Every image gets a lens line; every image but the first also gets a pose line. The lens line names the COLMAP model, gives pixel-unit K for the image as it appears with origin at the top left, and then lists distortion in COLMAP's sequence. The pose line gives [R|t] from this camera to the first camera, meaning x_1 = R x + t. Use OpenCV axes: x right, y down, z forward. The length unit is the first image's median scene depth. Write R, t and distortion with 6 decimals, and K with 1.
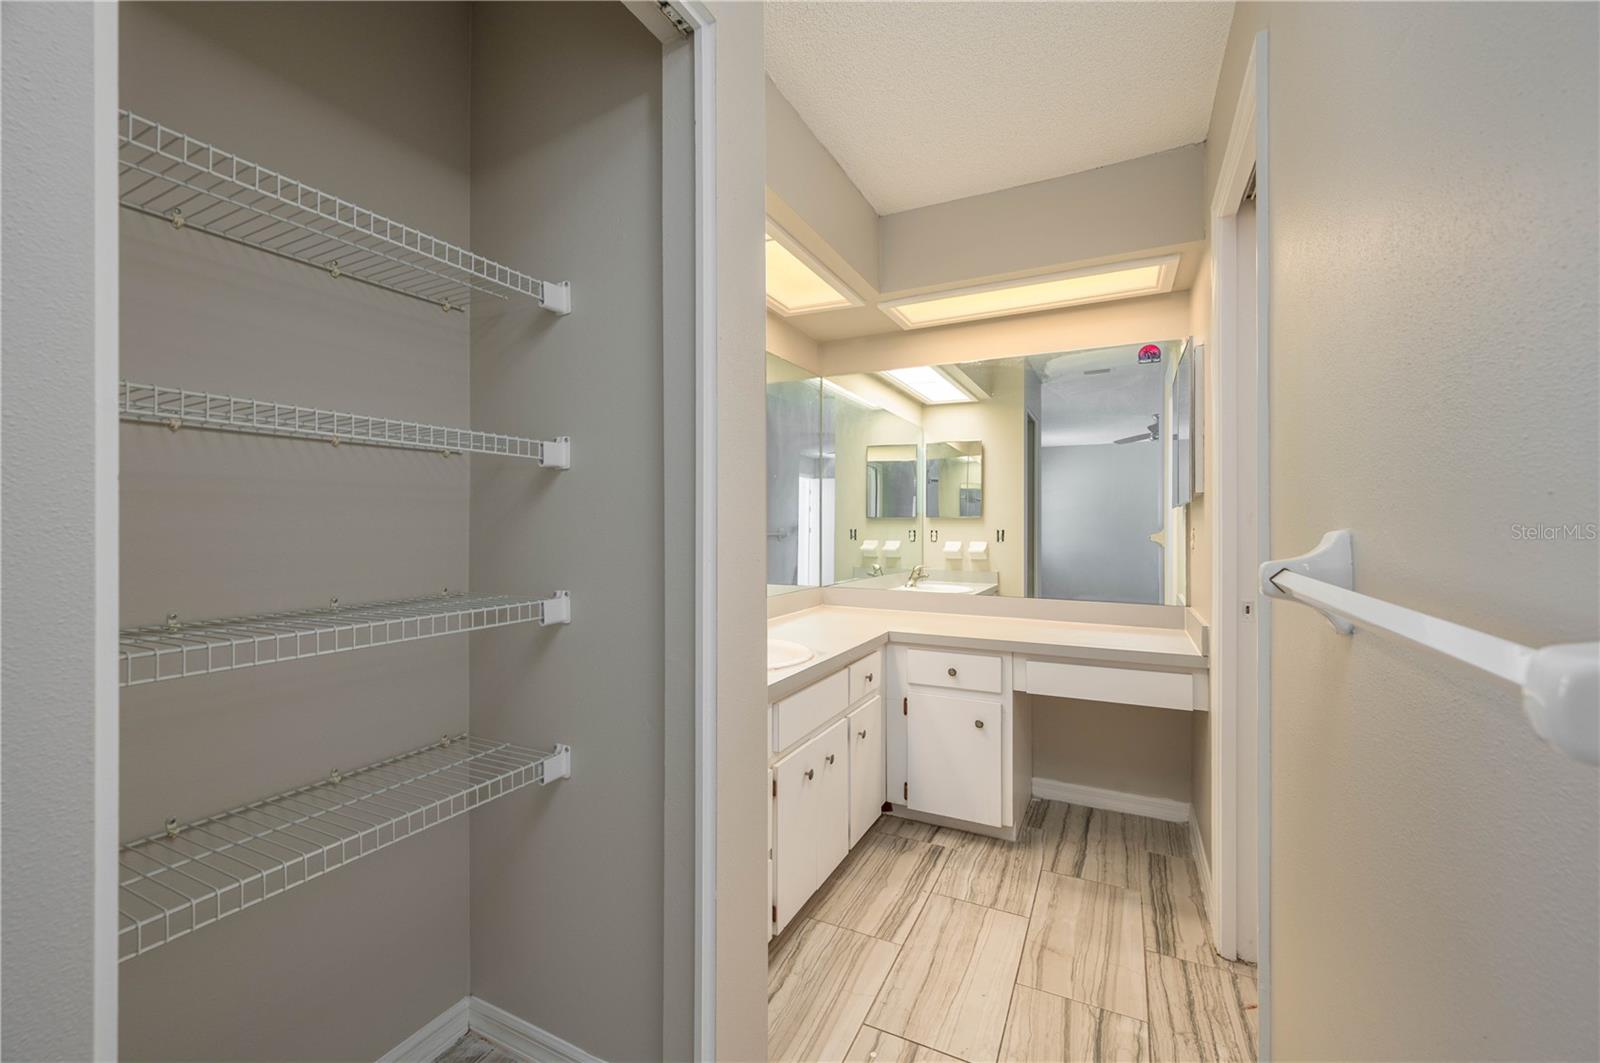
lens RADIAL K [[642.0, 0, 803.9], [0, 642.0, 529.0], [0, 0, 1]] dist [-0.001457, -0.000692]
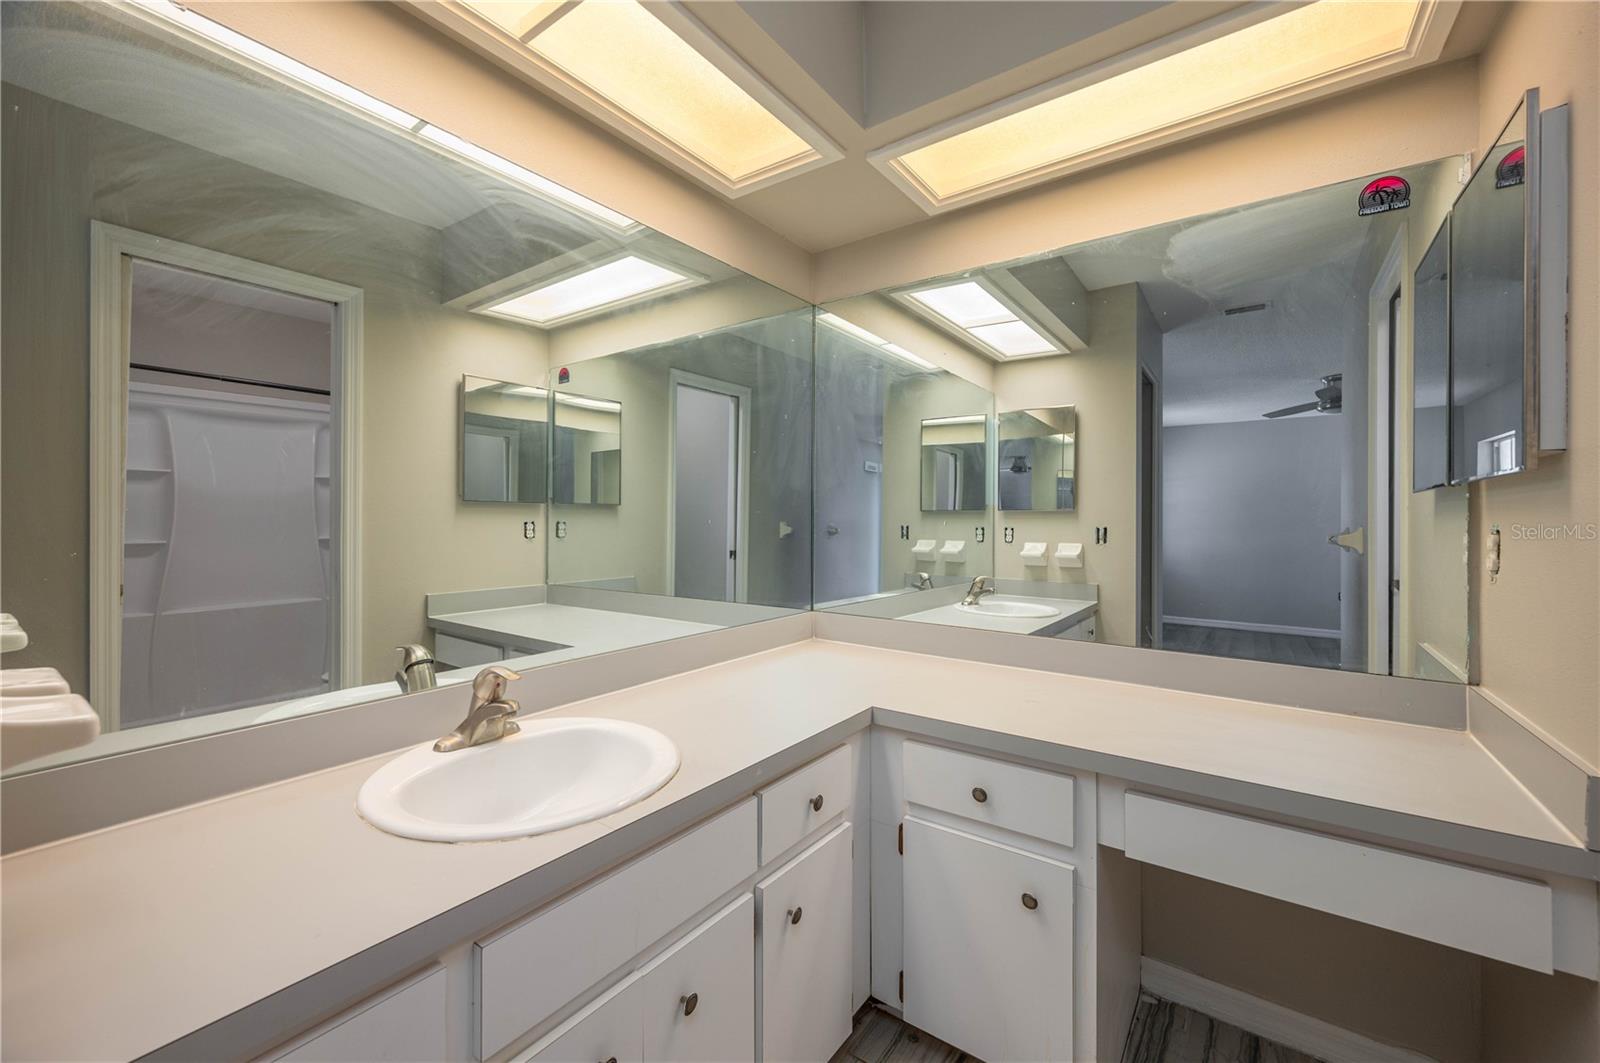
lens RADIAL K [[642.0, 0, 794.4], [0, 642.0, 519.9], [0, 0, 1]] dist [-0.001457, -0.000692]
pose [[0.985762, 0.004148, -0.168093, 0.091697], [-0.004859, 0.999981, -0.003820, -0.003307], [0.168074, 0.004582, 0.985764, 0.241860]]
